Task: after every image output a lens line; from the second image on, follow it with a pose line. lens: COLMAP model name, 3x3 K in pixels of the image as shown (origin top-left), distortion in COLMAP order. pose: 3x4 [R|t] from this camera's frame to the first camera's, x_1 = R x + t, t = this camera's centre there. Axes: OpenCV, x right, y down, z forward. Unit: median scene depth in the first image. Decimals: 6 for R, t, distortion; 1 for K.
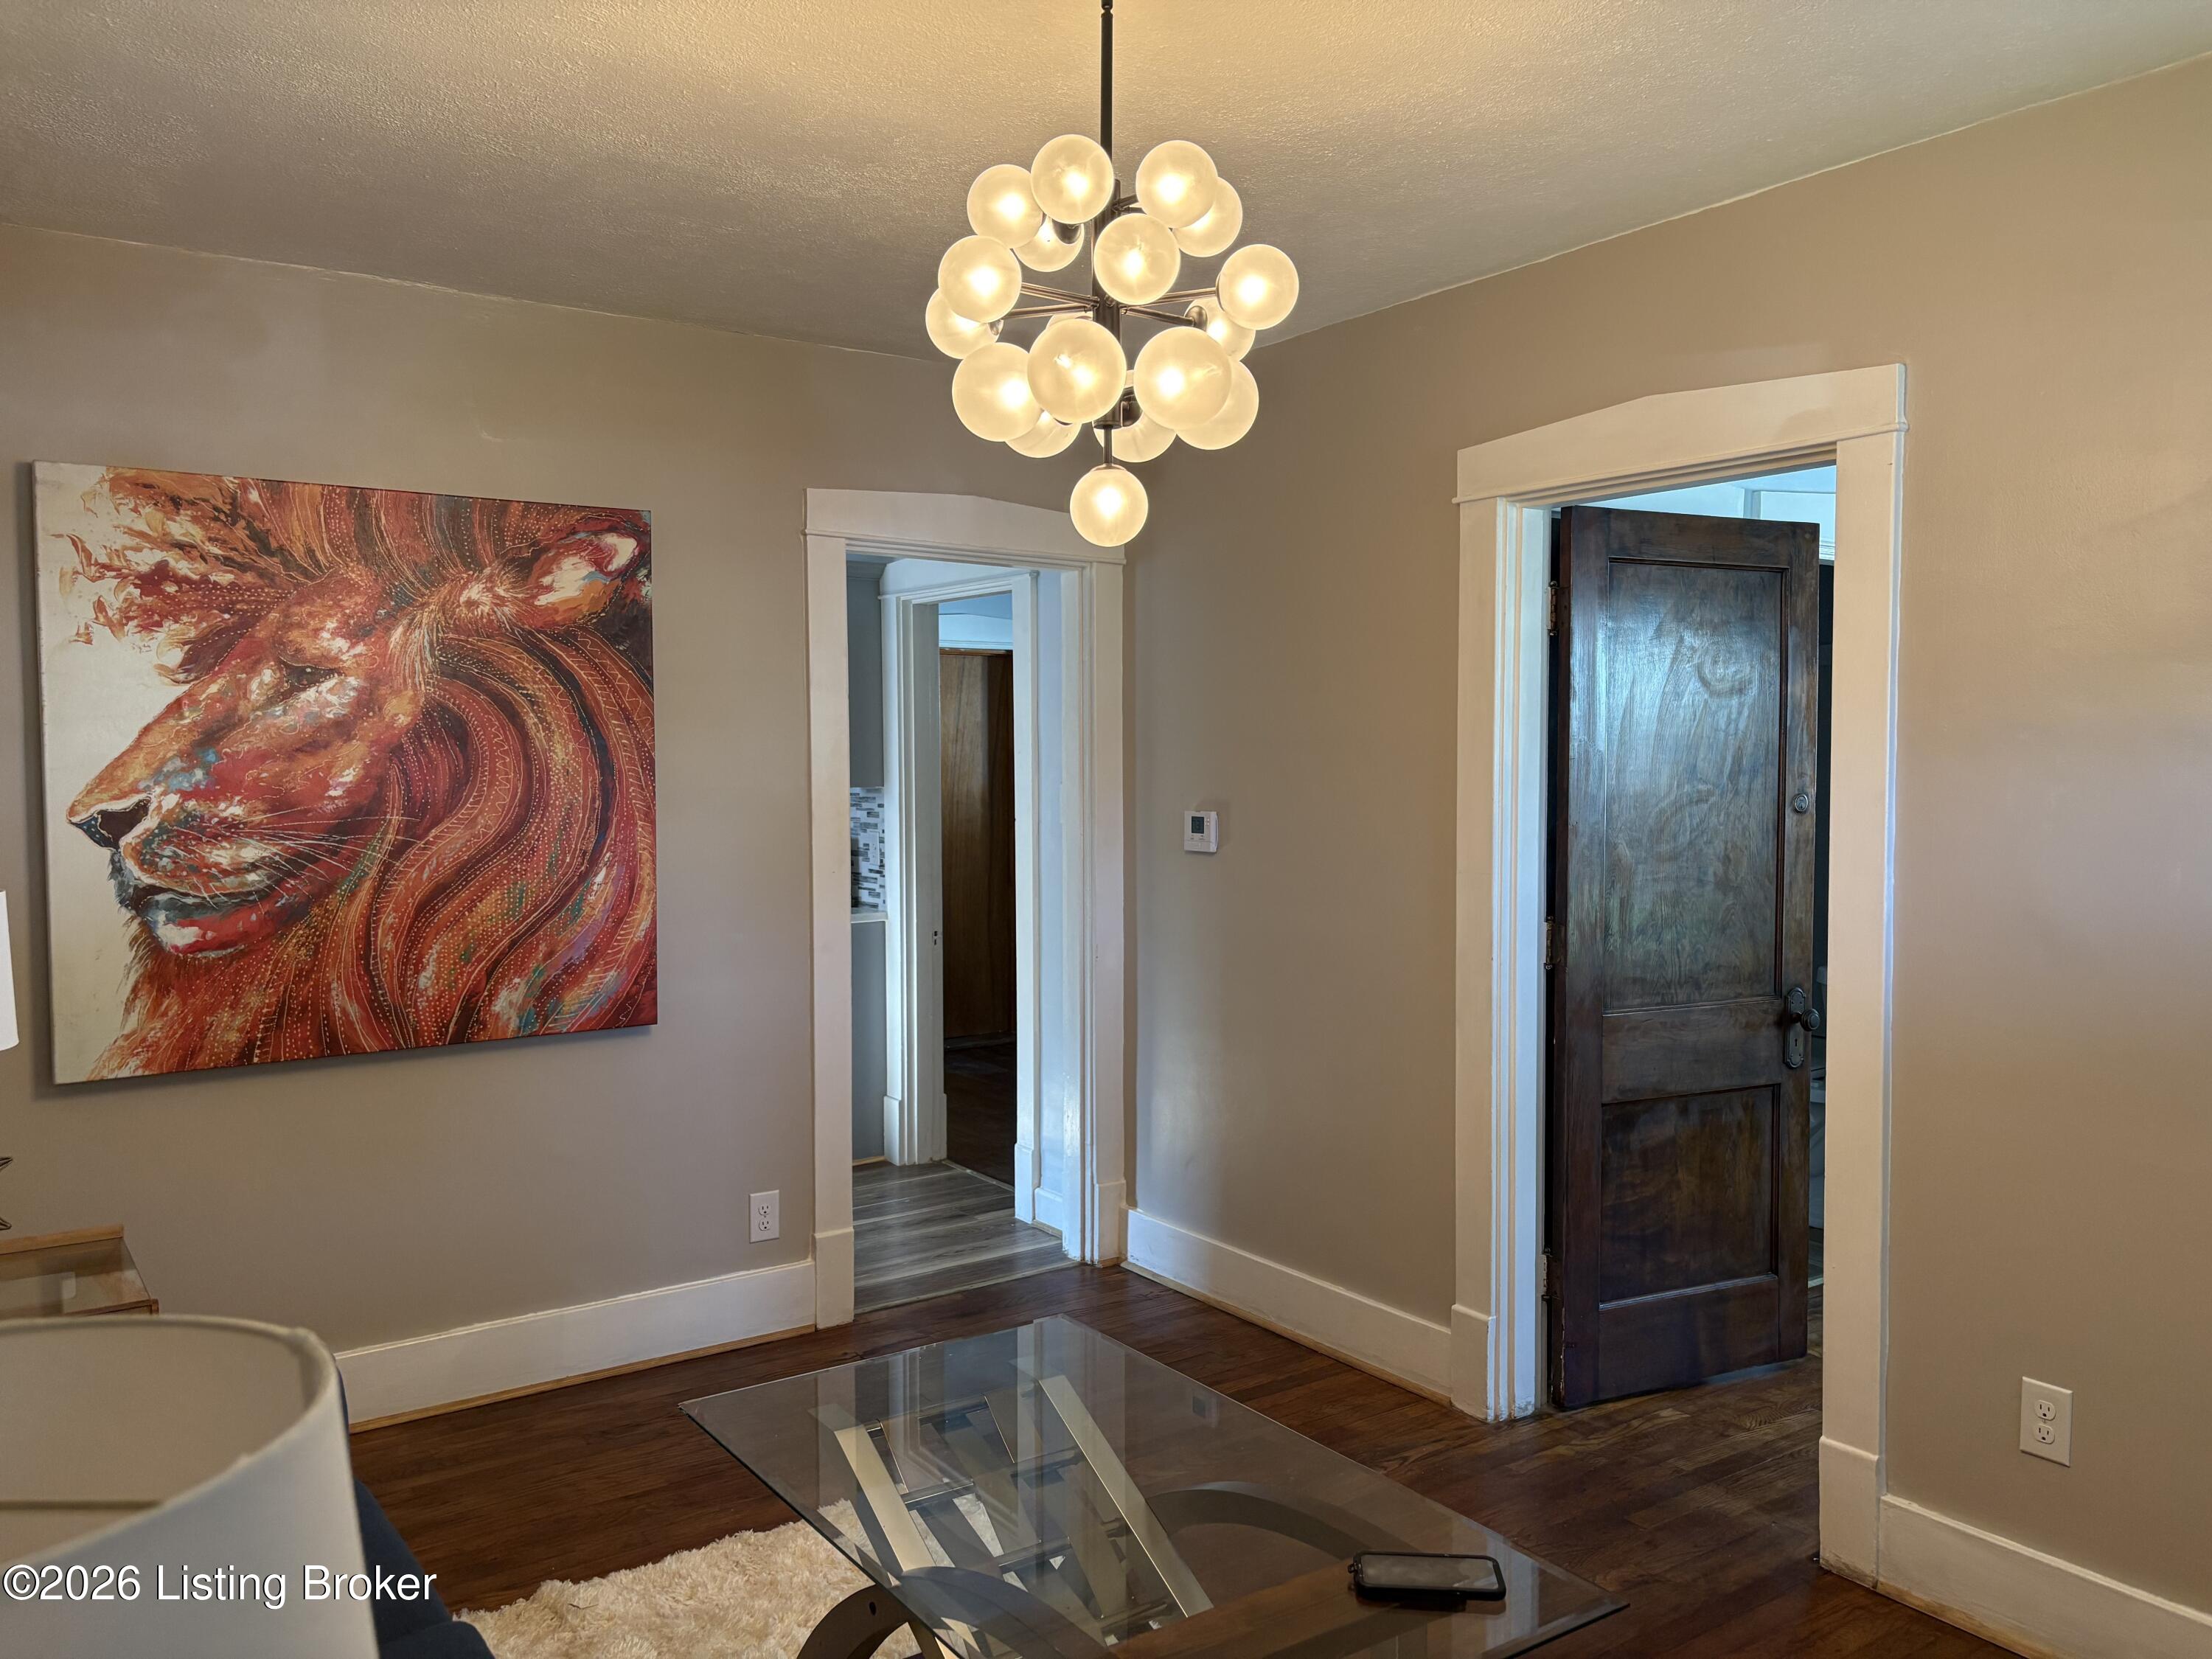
lens RADIAL K [[1683.5, 0, 1098.6], [0, 1683.5, 832.2], [0, 0, 1]] dist [0.028914, -0.019618]
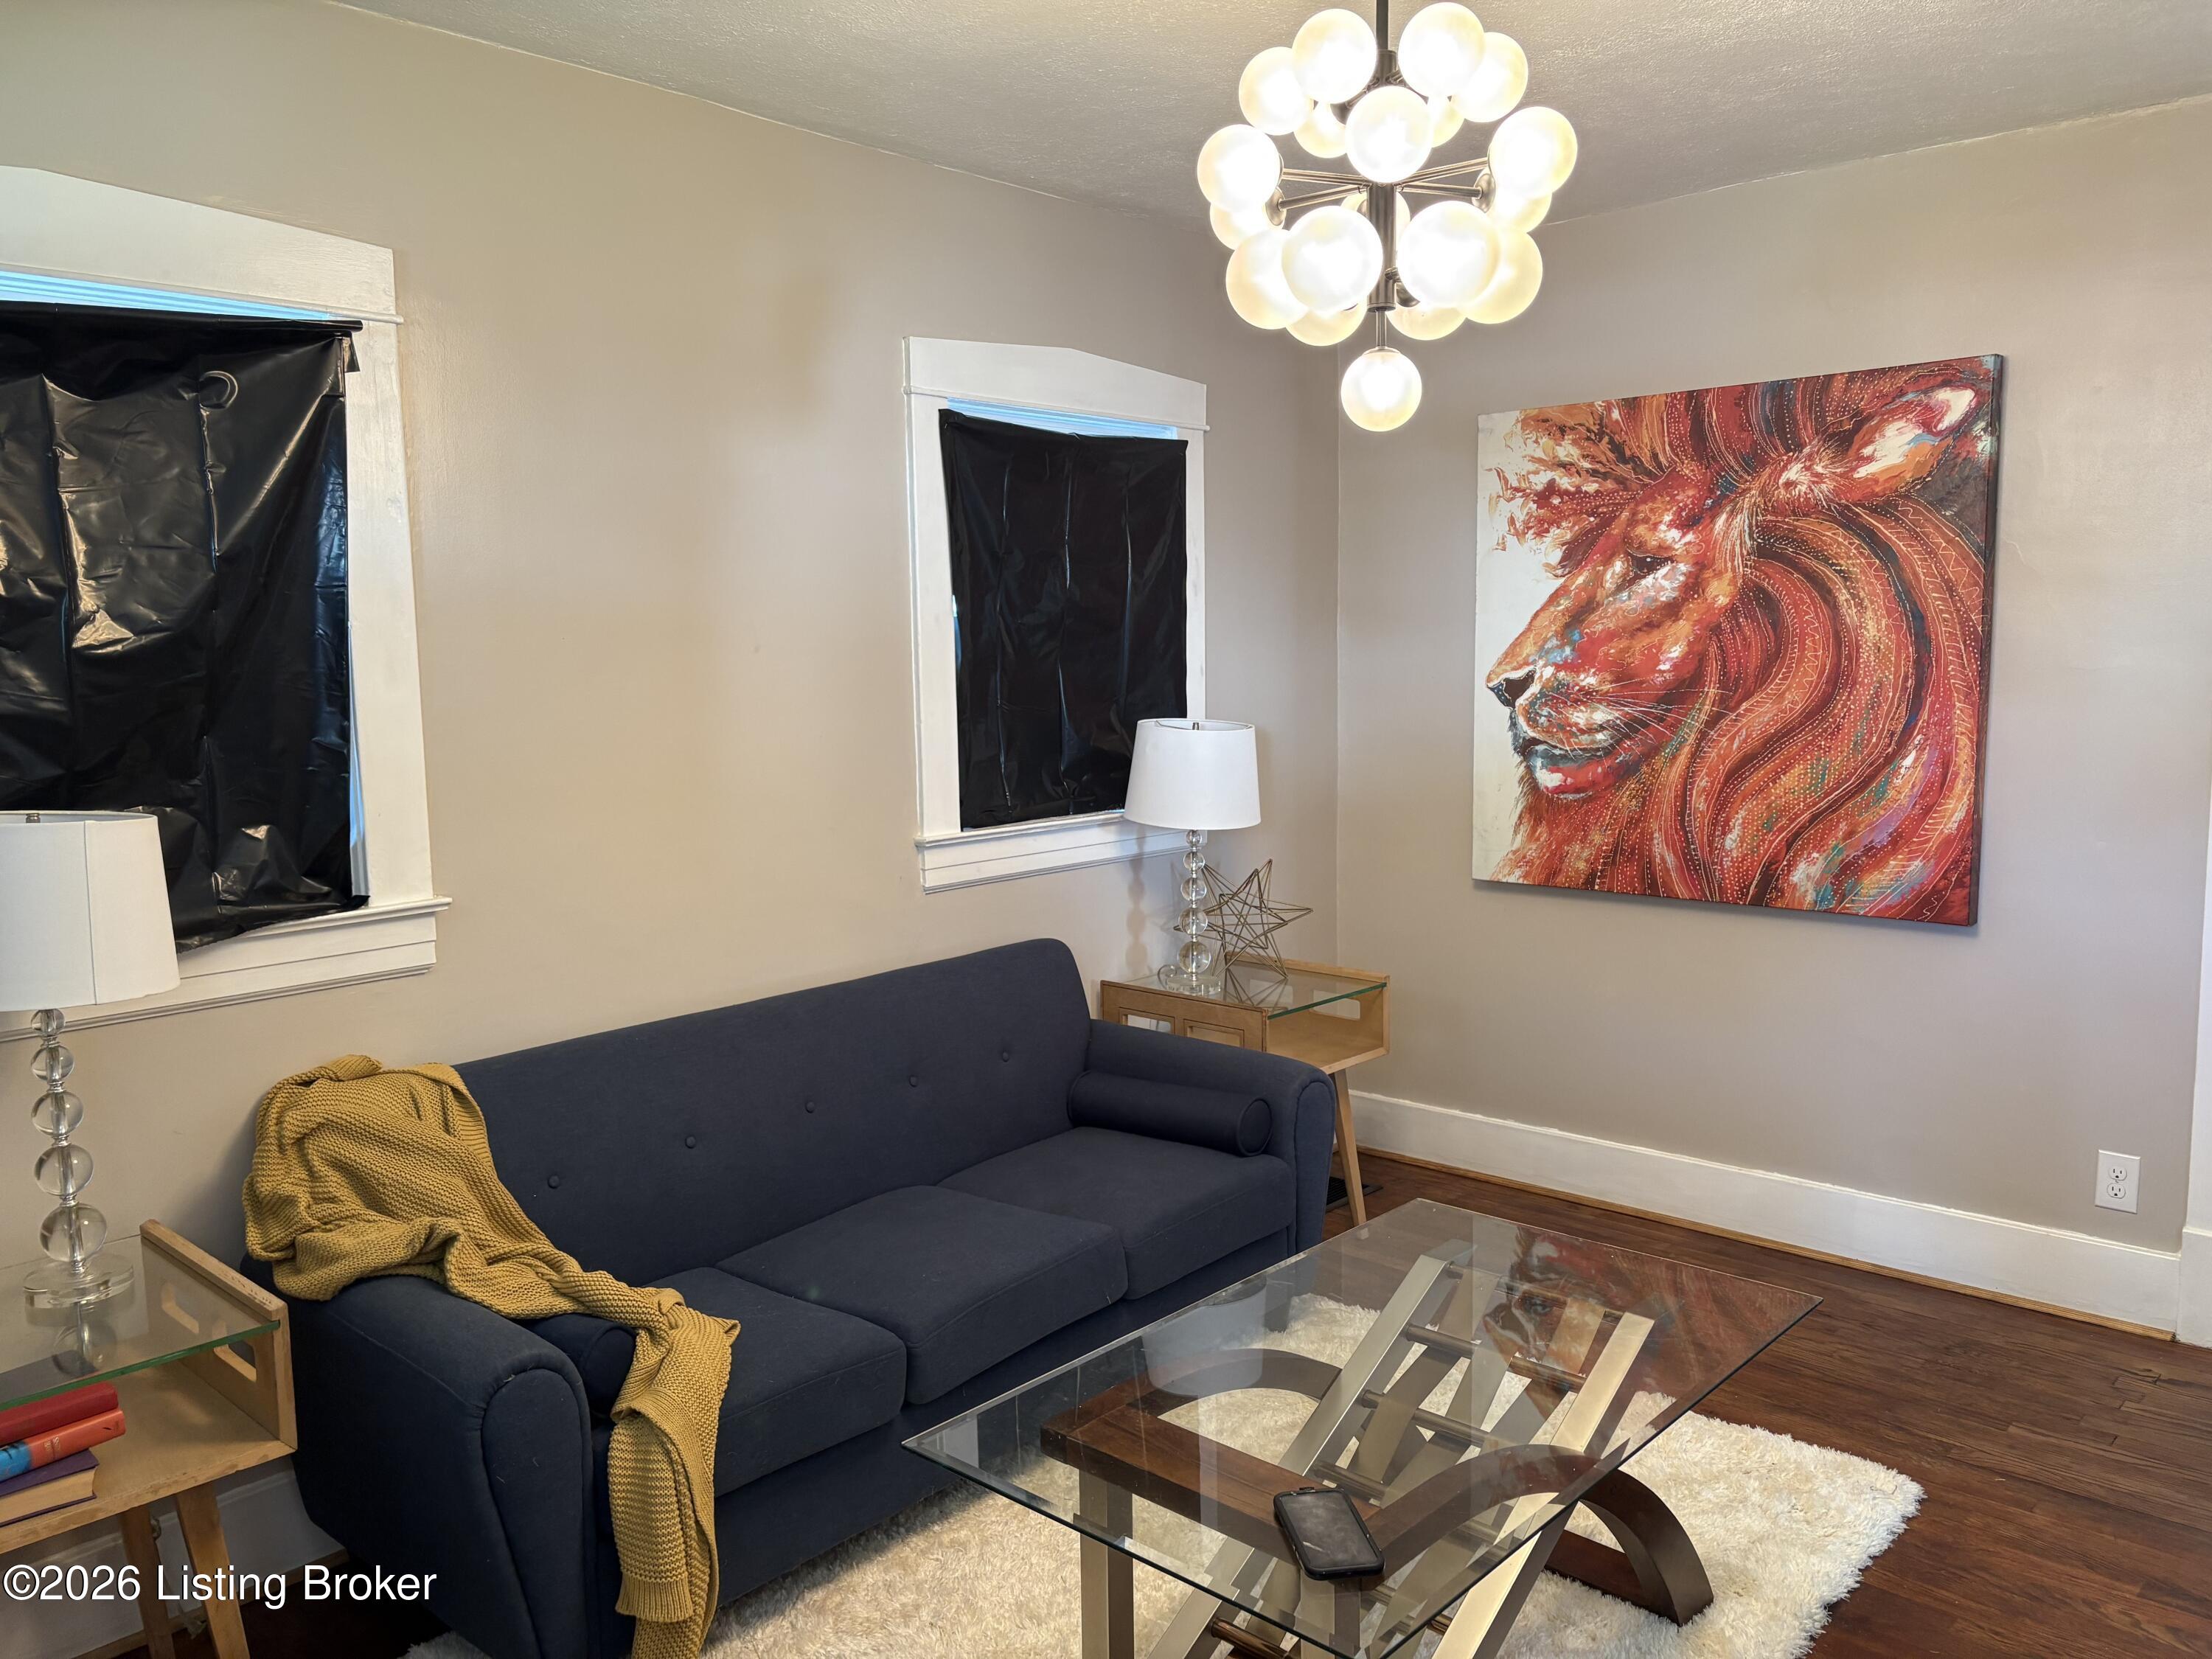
lens RADIAL K [[1683.5, 0, 1098.4], [0, 1683.5, 828.0], [0, 0, 1]] dist [0.028914, -0.019618]
pose [[0.219890, 0.109217, -0.969392, 0.581928], [-0.032248, 0.993984, 0.104672, -0.022428], [0.974991, 0.008245, 0.222089, 0.378094]]
